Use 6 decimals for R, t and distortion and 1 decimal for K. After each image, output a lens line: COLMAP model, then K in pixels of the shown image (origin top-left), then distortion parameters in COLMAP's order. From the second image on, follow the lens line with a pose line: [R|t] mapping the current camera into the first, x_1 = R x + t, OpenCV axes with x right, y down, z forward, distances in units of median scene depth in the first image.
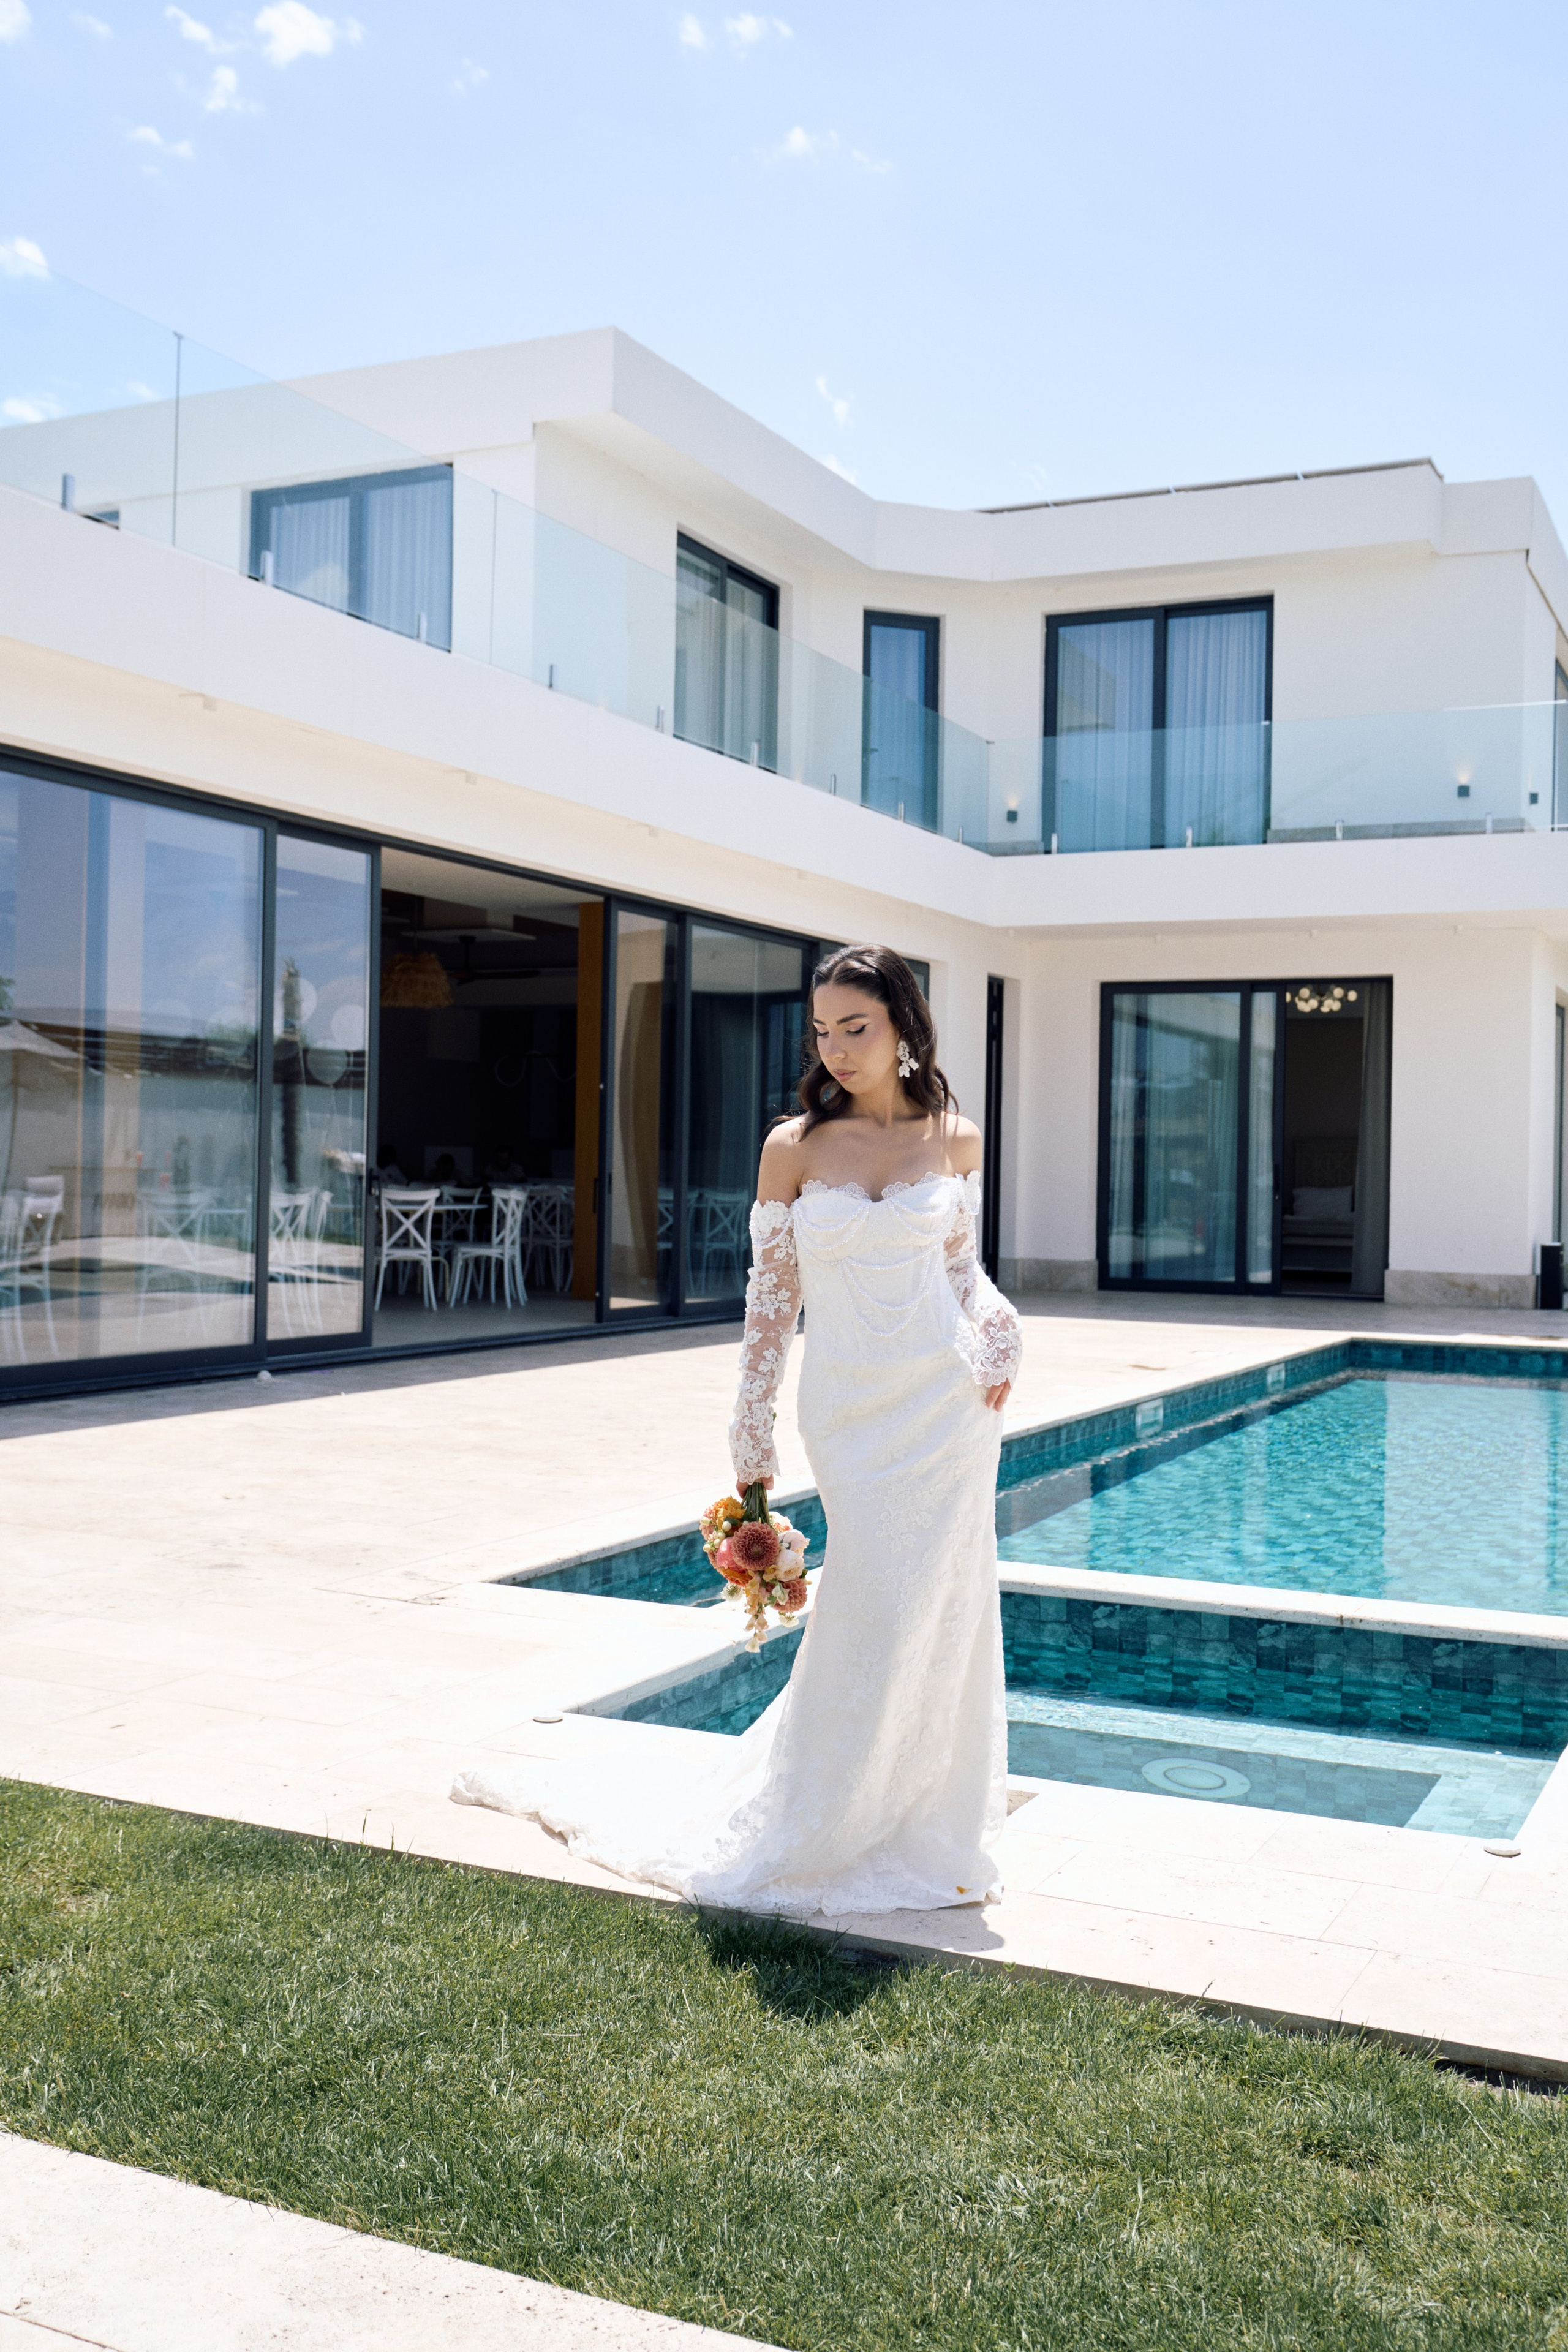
lens RADIAL K [[2256.9, 0, 784.0], [0, 2256.9, 1176.0], [0, 0, 1]] dist [0.006032, -0.109281]
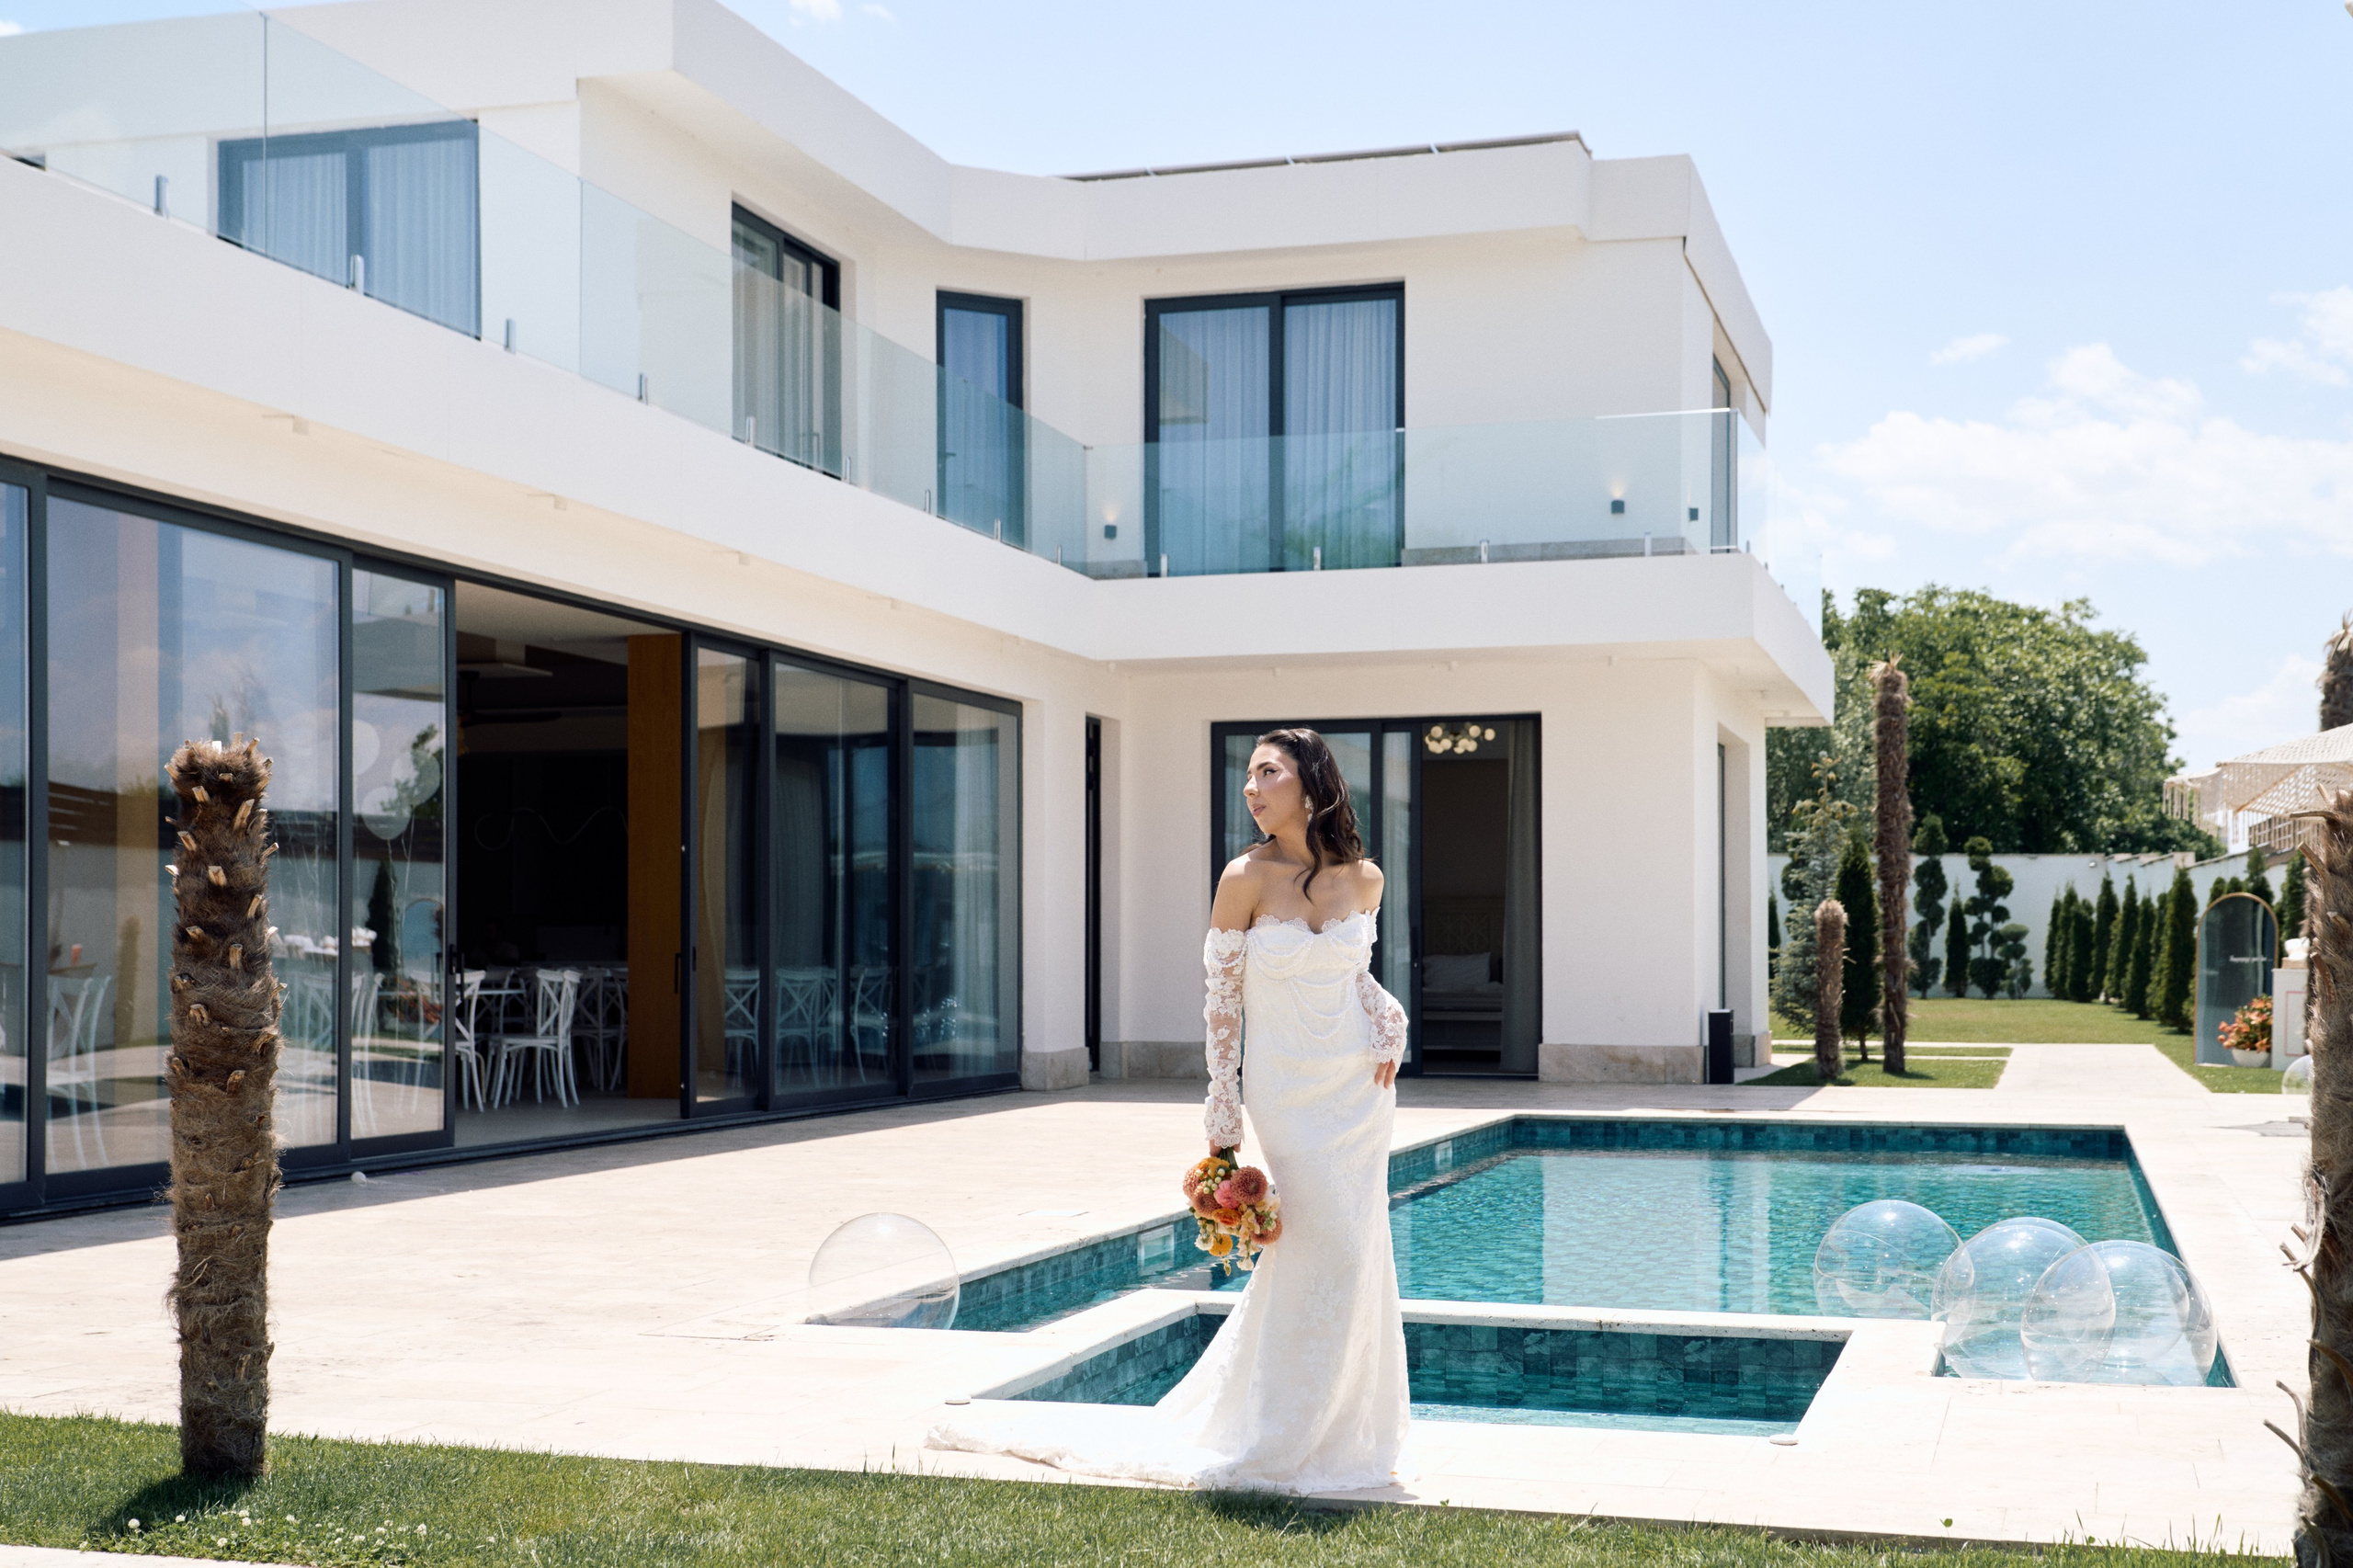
lens RADIAL K [[2876.3, 0, 1175.3], [0, 2876.3, 930.7], [0, 0, 1]] dist [0.096827, -0.072664]
pose [[0.988222, -0.017737, 0.151994, -0.051077], [0.019238, 0.999780, -0.008412, 0.004240], [-0.151811, 0.011237, 0.988346, -0.108944]]
